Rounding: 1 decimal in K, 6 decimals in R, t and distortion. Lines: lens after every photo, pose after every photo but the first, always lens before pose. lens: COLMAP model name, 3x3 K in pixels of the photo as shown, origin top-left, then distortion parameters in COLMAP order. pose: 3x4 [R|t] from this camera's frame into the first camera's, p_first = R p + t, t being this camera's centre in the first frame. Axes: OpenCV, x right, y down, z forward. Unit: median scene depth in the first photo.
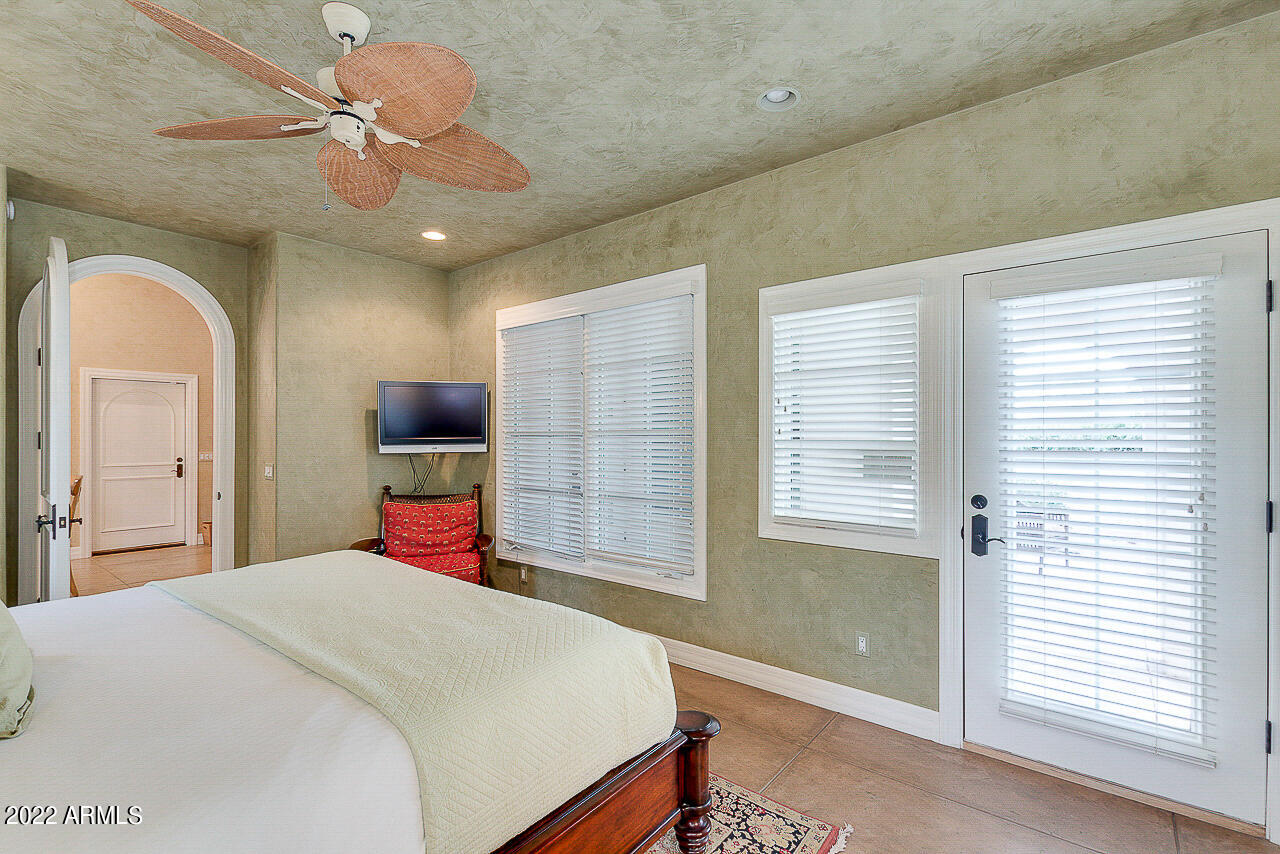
lens RADIAL K [[583.3, 0, 644.0], [0, 583.3, 436.8], [0, 0, 1]] dist [0.002927, -0.000110]
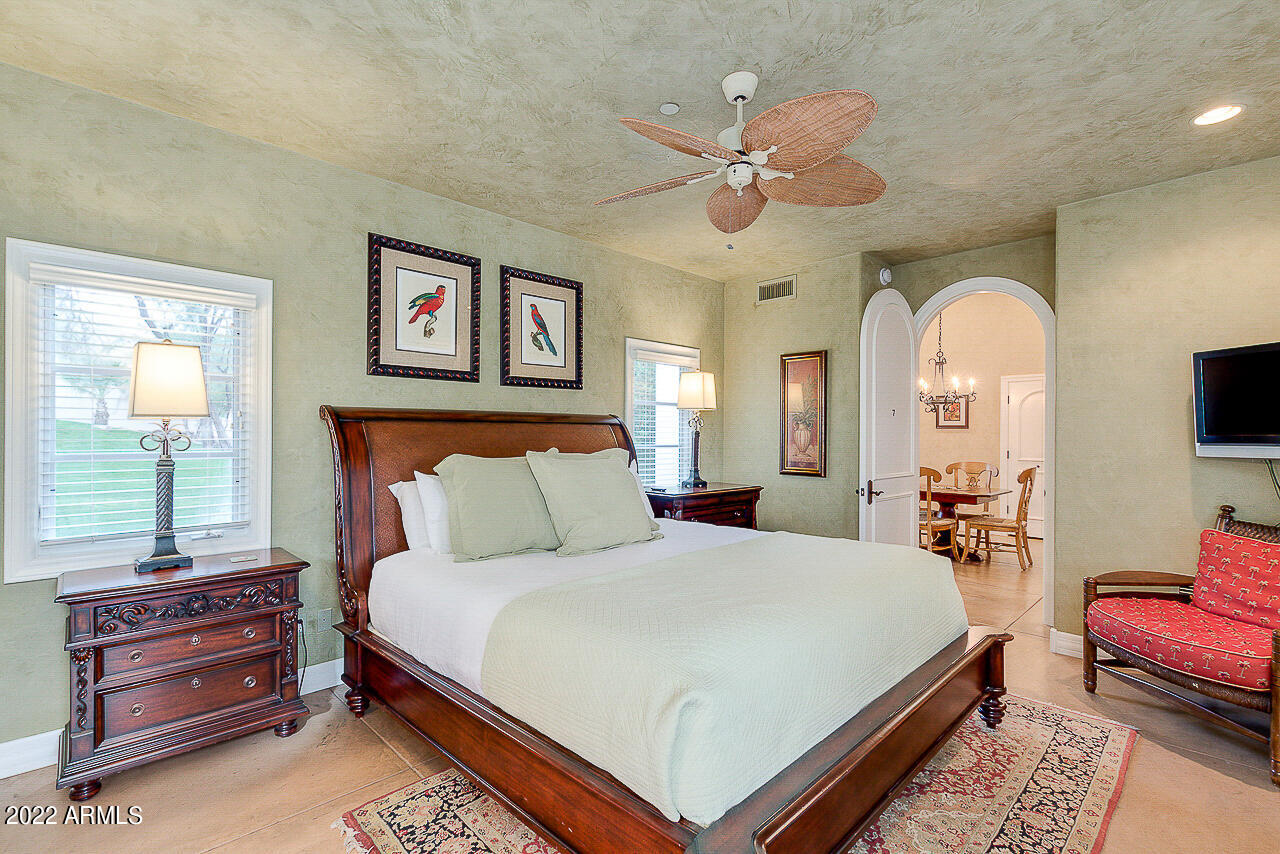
lens RADIAL K [[590.2, 0, 630.4], [0, 590.2, 432.9], [0, 0, 1]] dist [0.002922, 0.000267]
pose [[-0.124417, -0.004954, -0.992218, 0.439276], [-0.007688, 0.999962, -0.004029, 0.011000], [0.992200, 0.007127, -0.124450, 0.546547]]
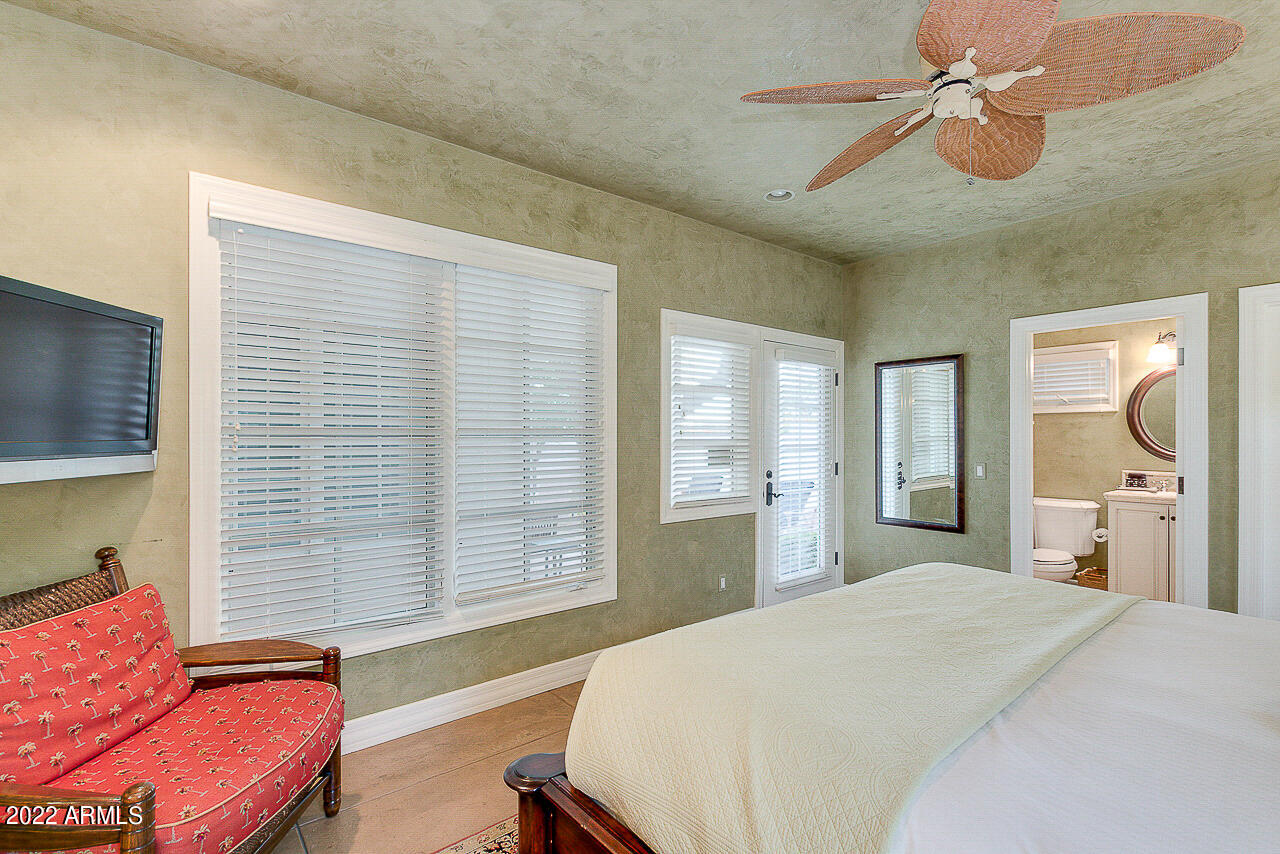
lens RADIAL K [[583.3, 0, 644.0], [0, 583.3, 436.8], [0, 0, 1]] dist [0.002927, -0.000110]
pose [[0.212892, -0.000468, 0.977076, -0.875310], [0.001223, 0.999999, 0.000213, -0.000009], [-0.977075, 0.001150, 0.212892, 0.739422]]
